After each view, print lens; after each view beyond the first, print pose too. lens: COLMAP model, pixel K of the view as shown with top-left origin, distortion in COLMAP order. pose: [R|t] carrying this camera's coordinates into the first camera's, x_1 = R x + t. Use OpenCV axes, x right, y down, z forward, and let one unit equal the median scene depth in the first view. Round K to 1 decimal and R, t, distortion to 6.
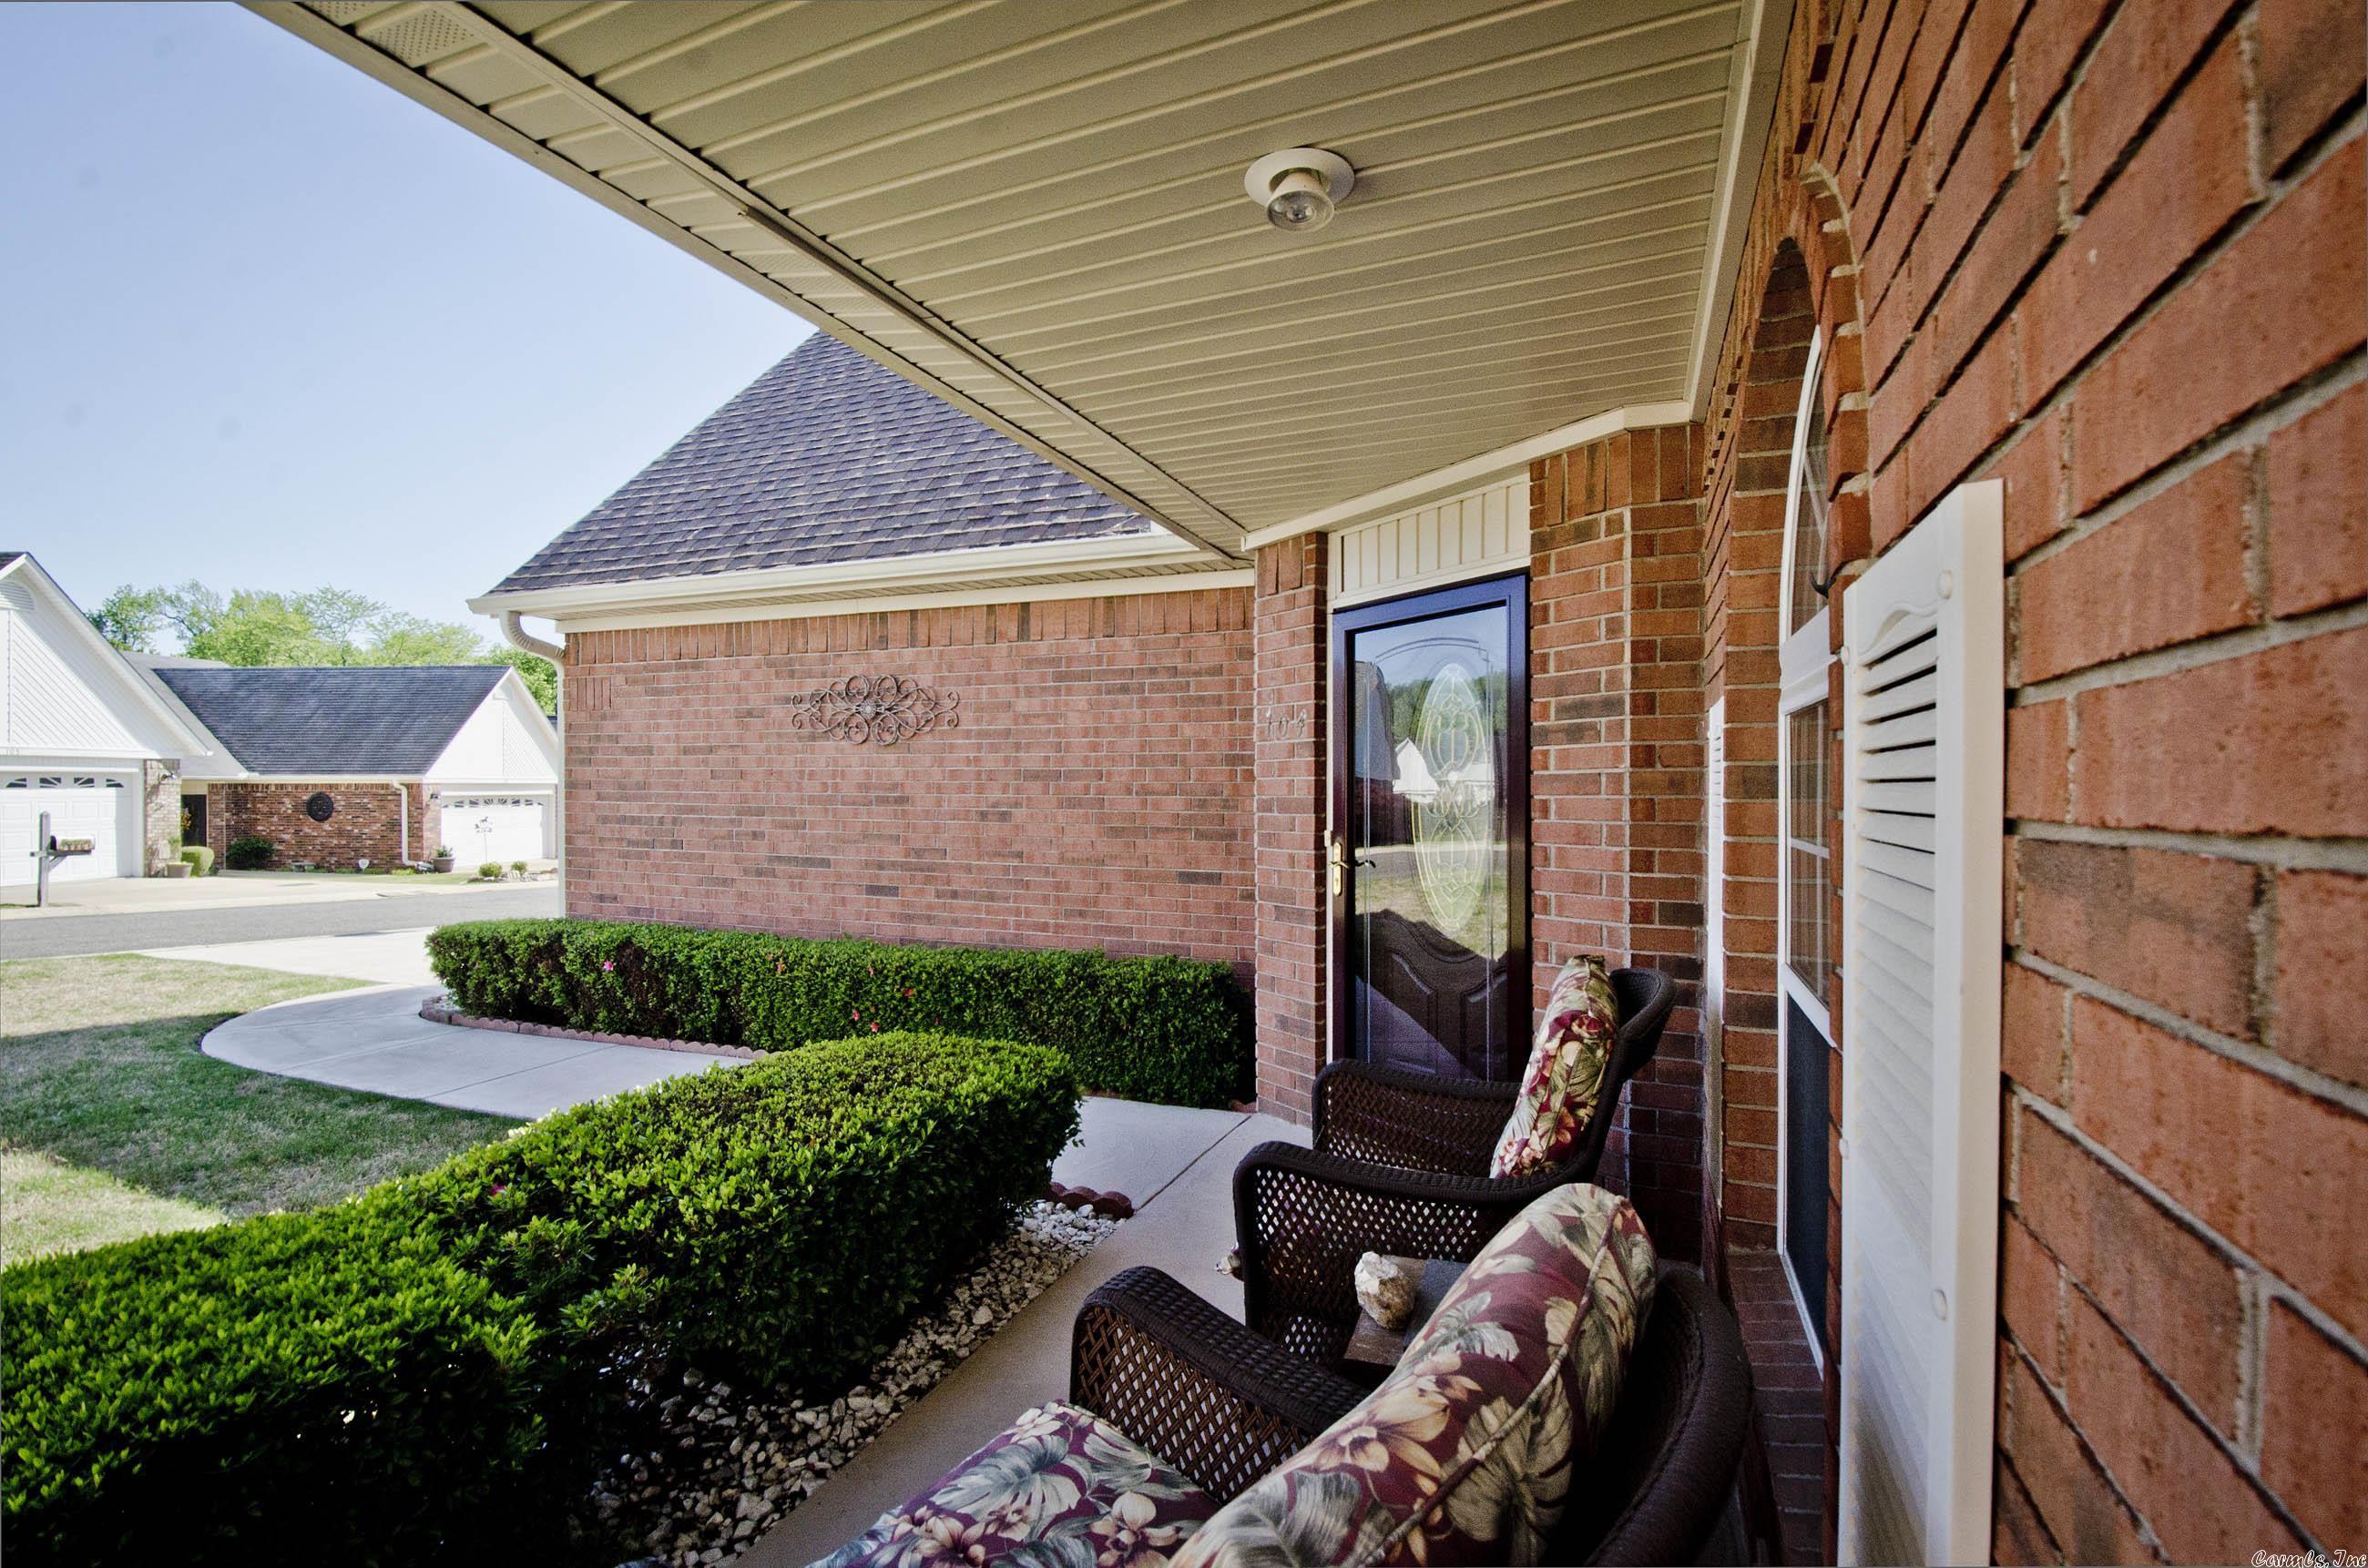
lens RADIAL K [[1034.9, 0, 1186.5], [0, 1034.9, 796.6], [0, 0, 1]] dist [0.003612, -0.004306]
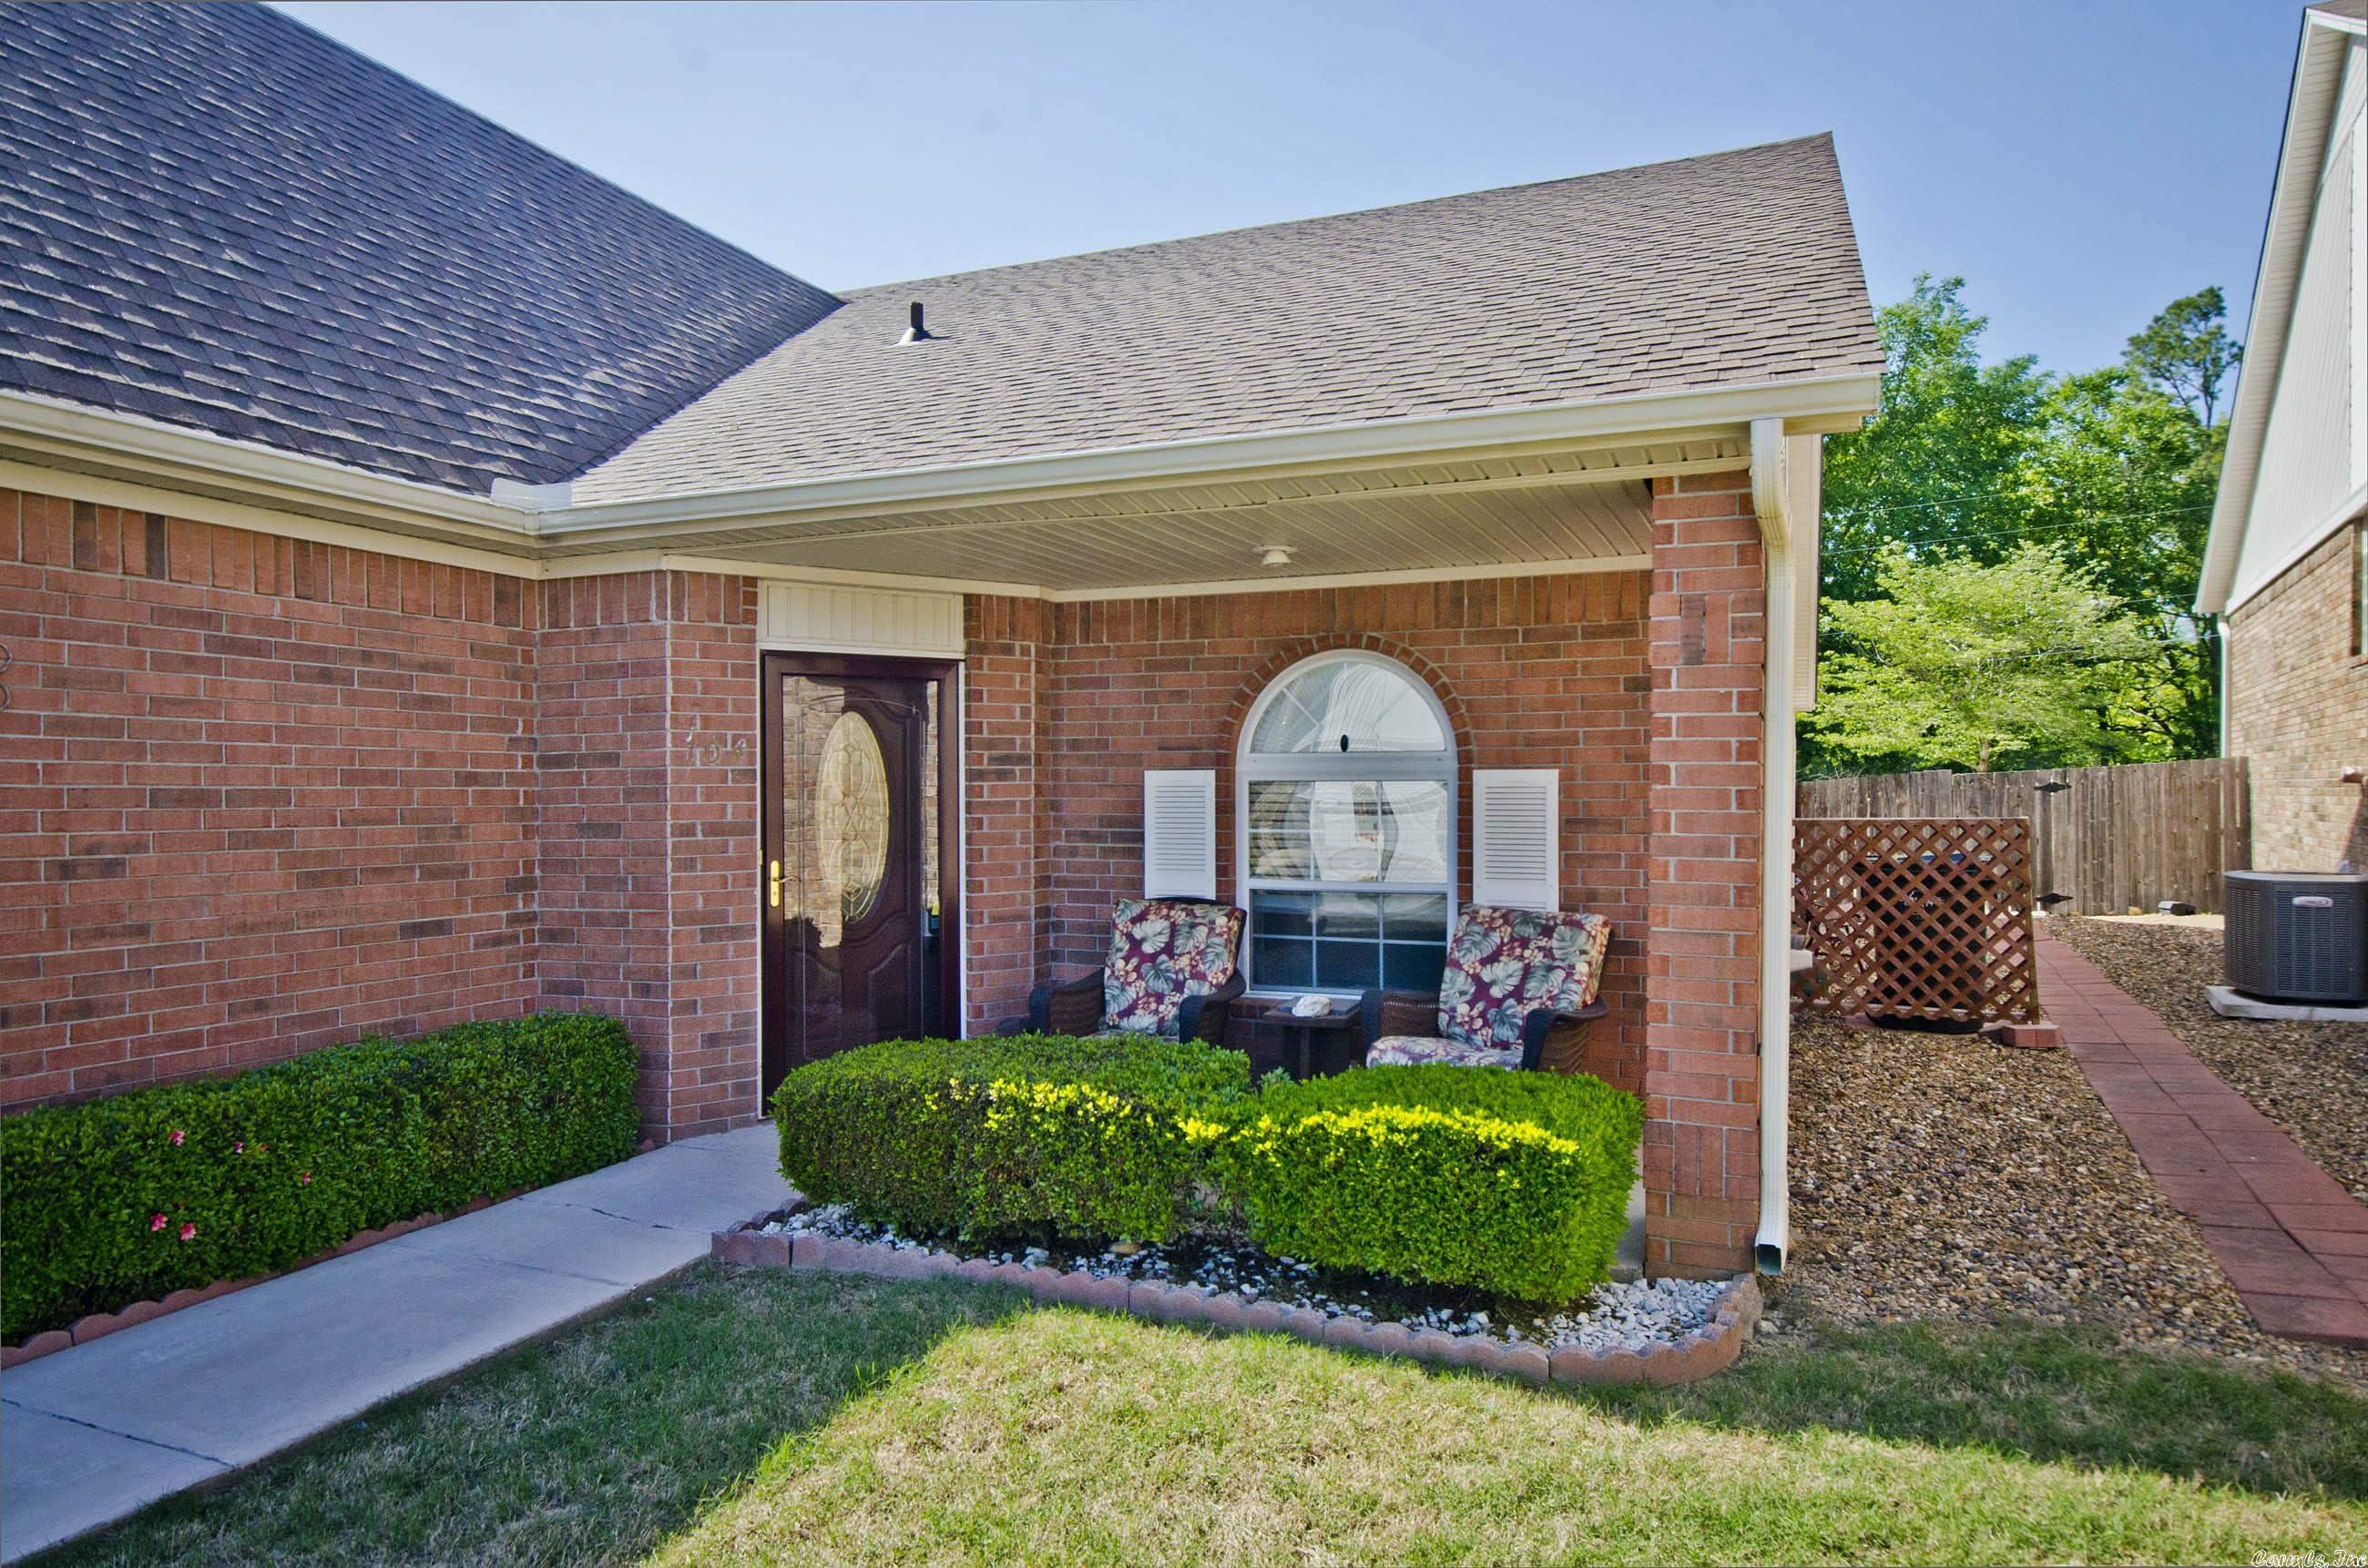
lens RADIAL K [[1500.6, 0, 1190.0], [0, 1500.6, 788.0], [0, 0, 1]] dist [0.019267, -0.001160]
pose [[-0.012565, 0.000464, 0.999921, -1.095002], [0.008993, 0.999960, -0.000351, -0.021276], [-0.999881, 0.008987, -0.012569, 0.418222]]
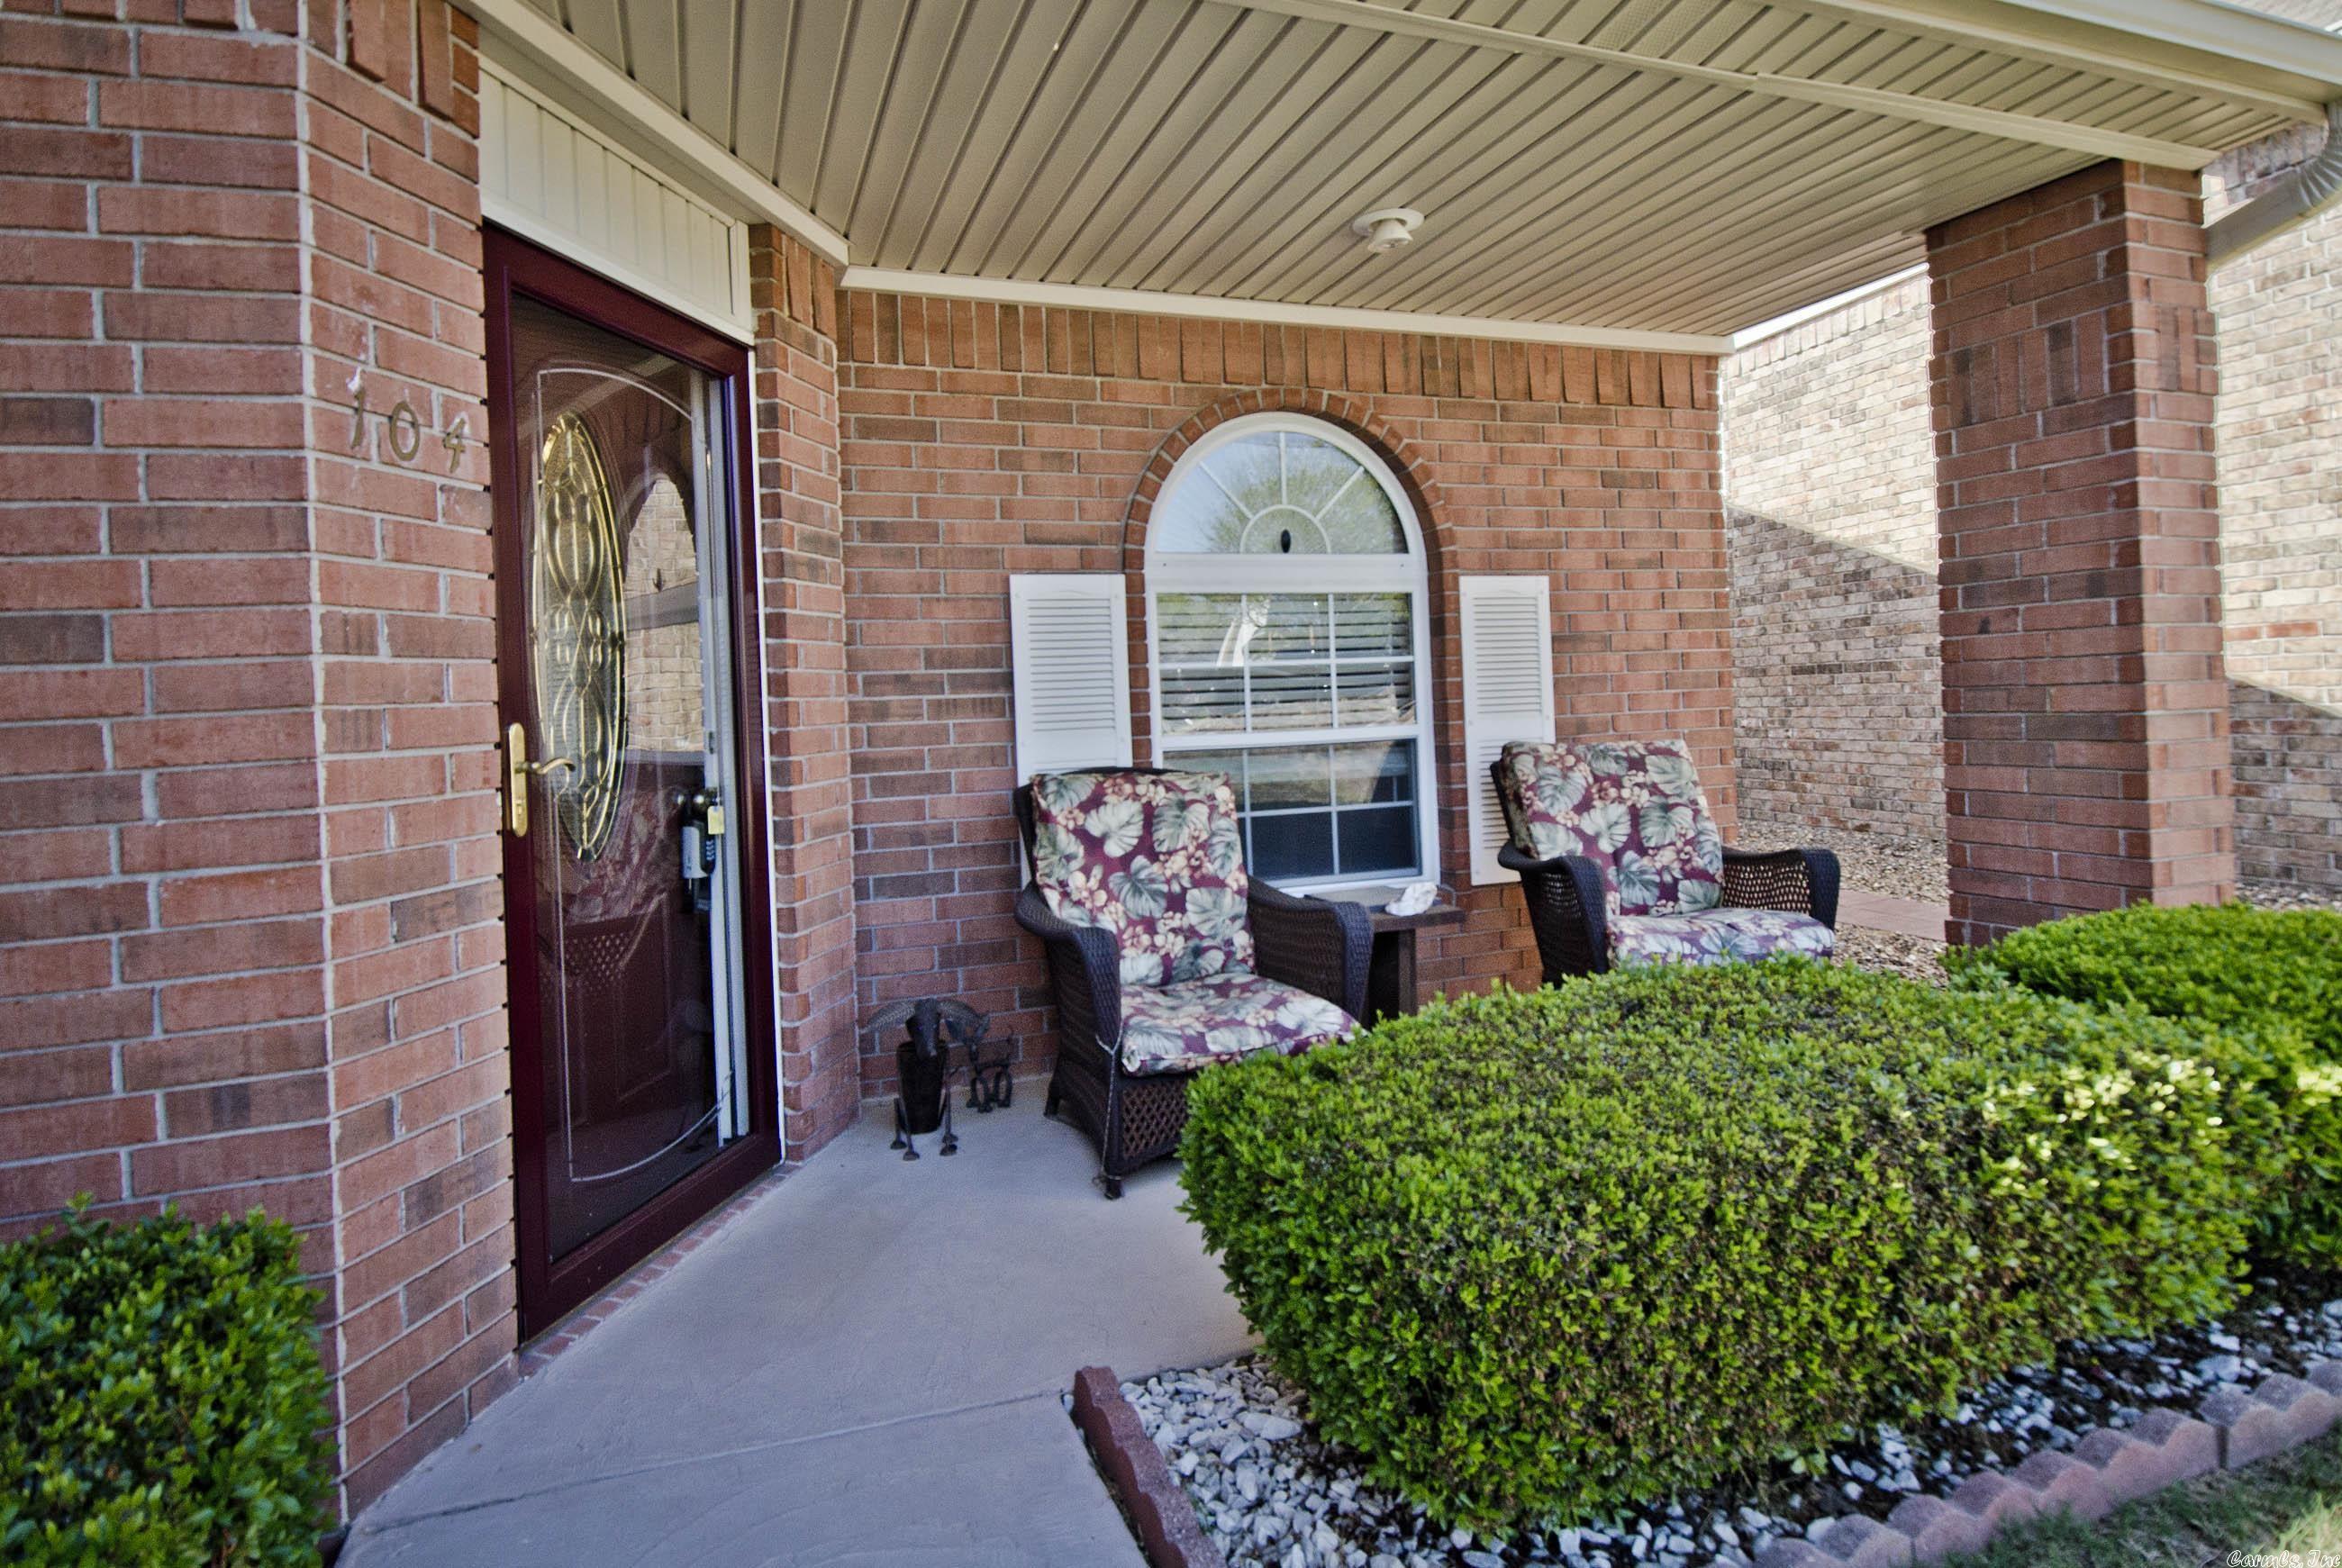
lens RADIAL K [[1319.2, 0, 1203.3], [0, 1319.2, 691.0], [0, 0, 1]] dist [0.004492, 0.001067]
pose [[-0.707537, 0.033140, 0.705899, -0.364109], [0.043891, 0.999032, -0.002910, 0.033611], [-0.705312, 0.028924, -0.708306, 0.883484]]
